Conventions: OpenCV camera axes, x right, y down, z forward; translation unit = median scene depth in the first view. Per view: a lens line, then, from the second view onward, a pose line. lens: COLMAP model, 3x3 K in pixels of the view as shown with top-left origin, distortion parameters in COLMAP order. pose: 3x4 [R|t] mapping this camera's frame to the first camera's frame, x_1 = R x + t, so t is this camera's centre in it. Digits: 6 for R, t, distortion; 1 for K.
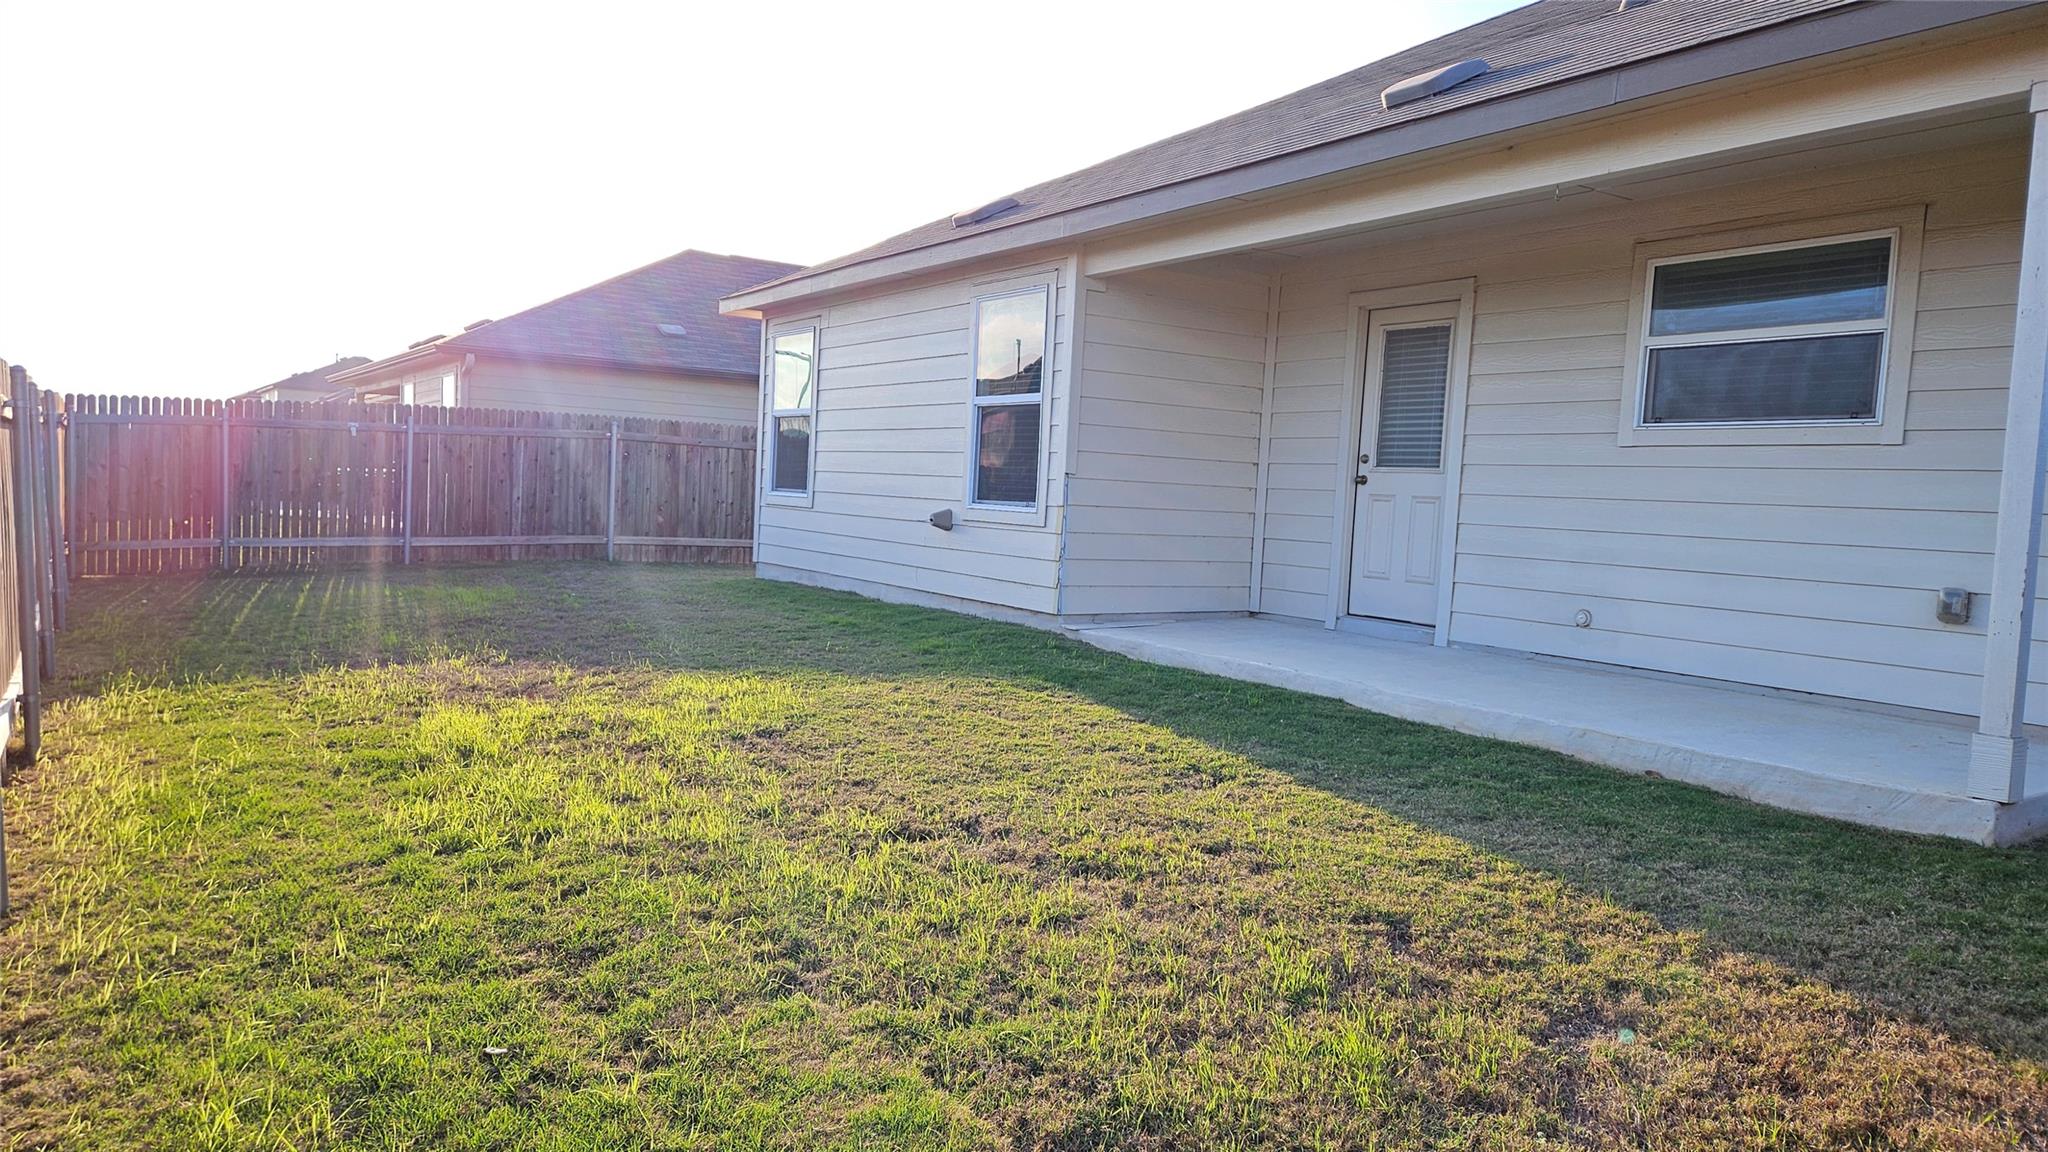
lens RADIAL K [[1363.5, 0, 1008.9], [0, 1363.5, 574.2], [0, 0, 1]] dist [0.093077, -0.083494]
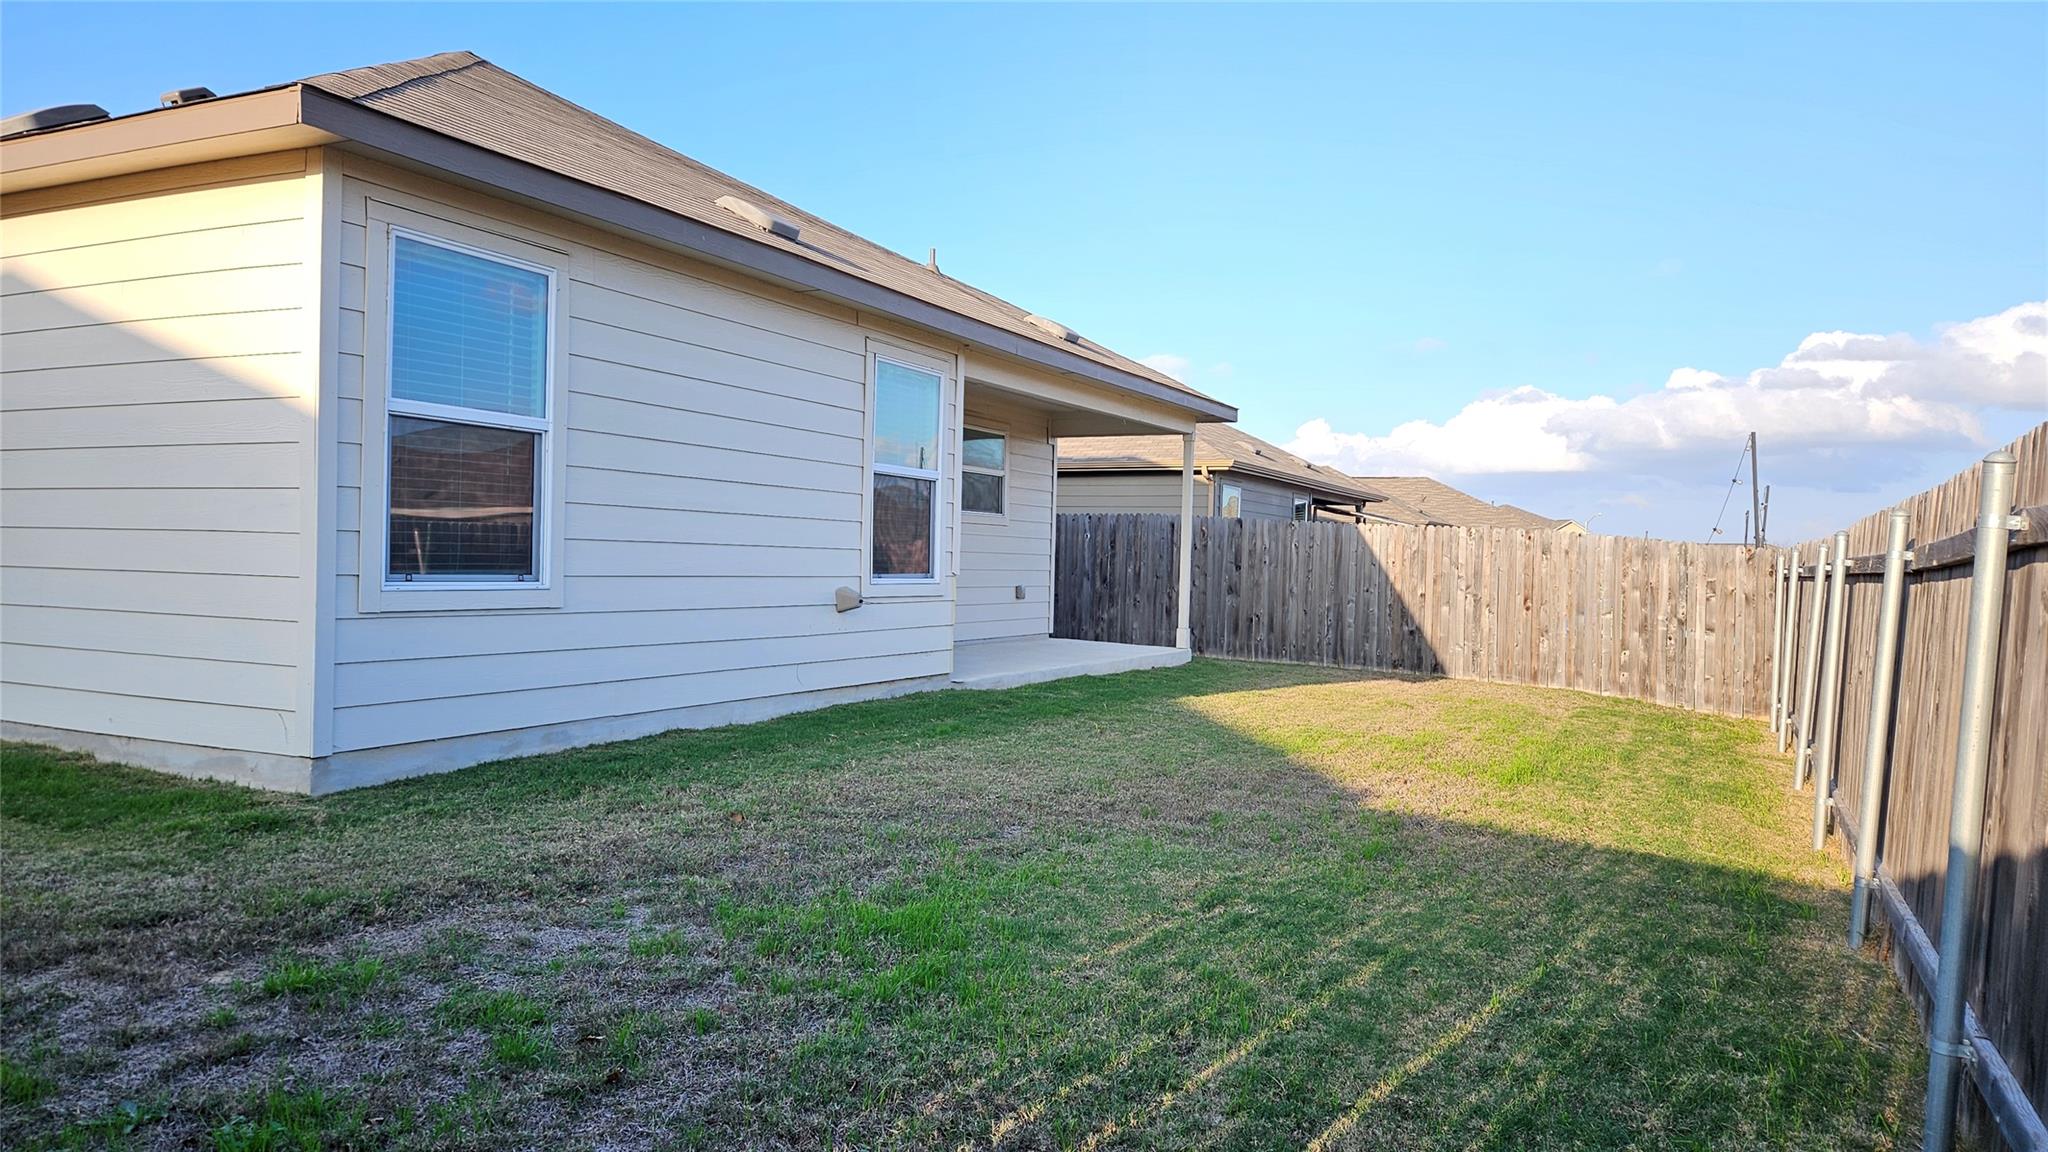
lens RADIAL K [[1373.0, 0, 1013.0], [0, 1373.0, 571.0], [0, 0, 1]] dist [0.097784, -0.092552]
pose [[-0.491797, -0.070591, 0.867844, -3.125167], [0.006611, 0.996377, 0.084792, -0.483484], [-0.870685, 0.047438, -0.489548, 4.864098]]
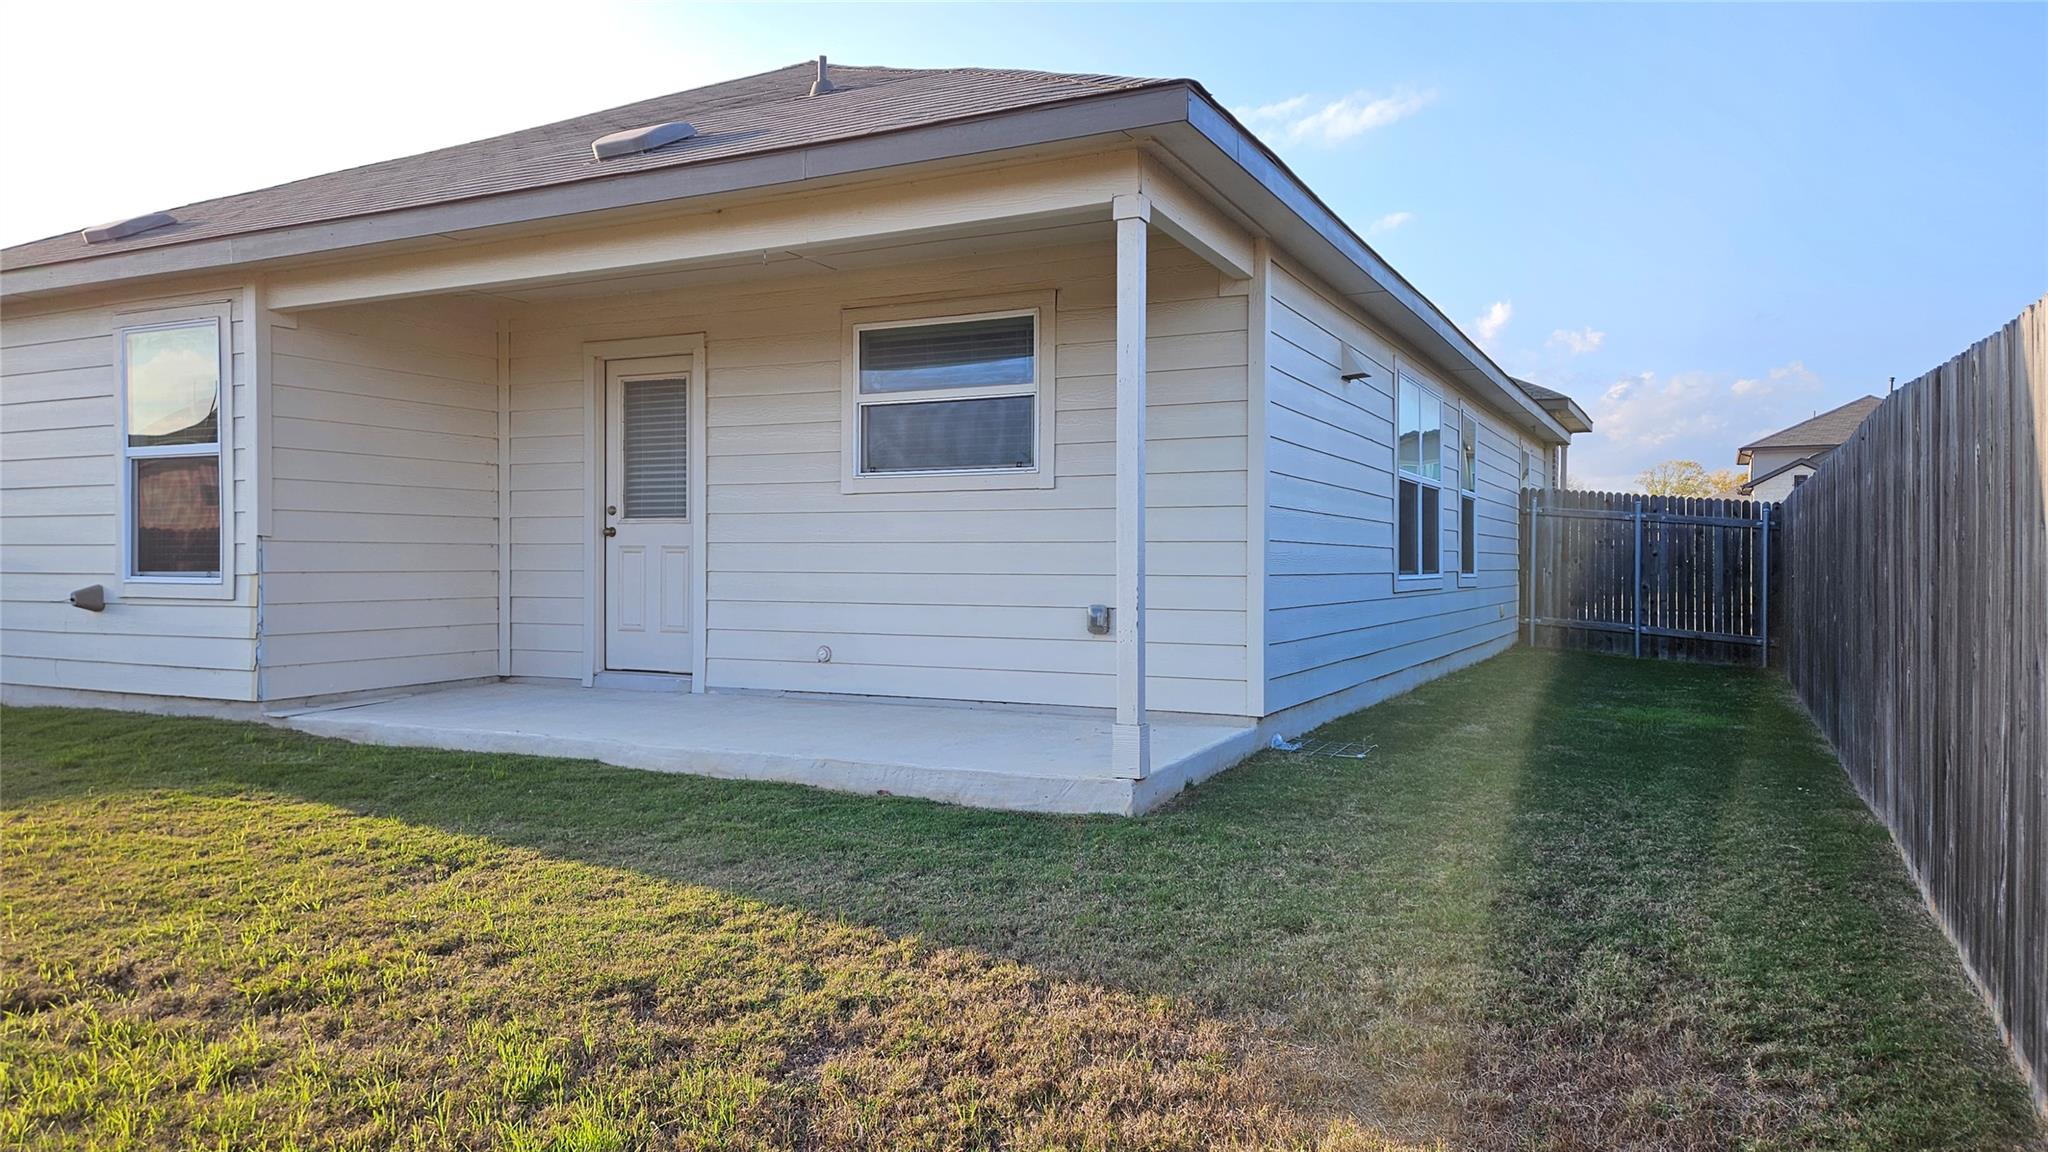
lens RADIAL K [[1373.0, 0, 1013.0], [0, 1373.0, 571.0], [0, 0, 1]] dist [0.097784, -0.092552]
pose [[0.862675, -0.051783, 0.503101, 0.019282], [0.071517, 0.997239, -0.019986, -0.001407], [-0.500677, 0.053222, 0.863996, 0.004890]]
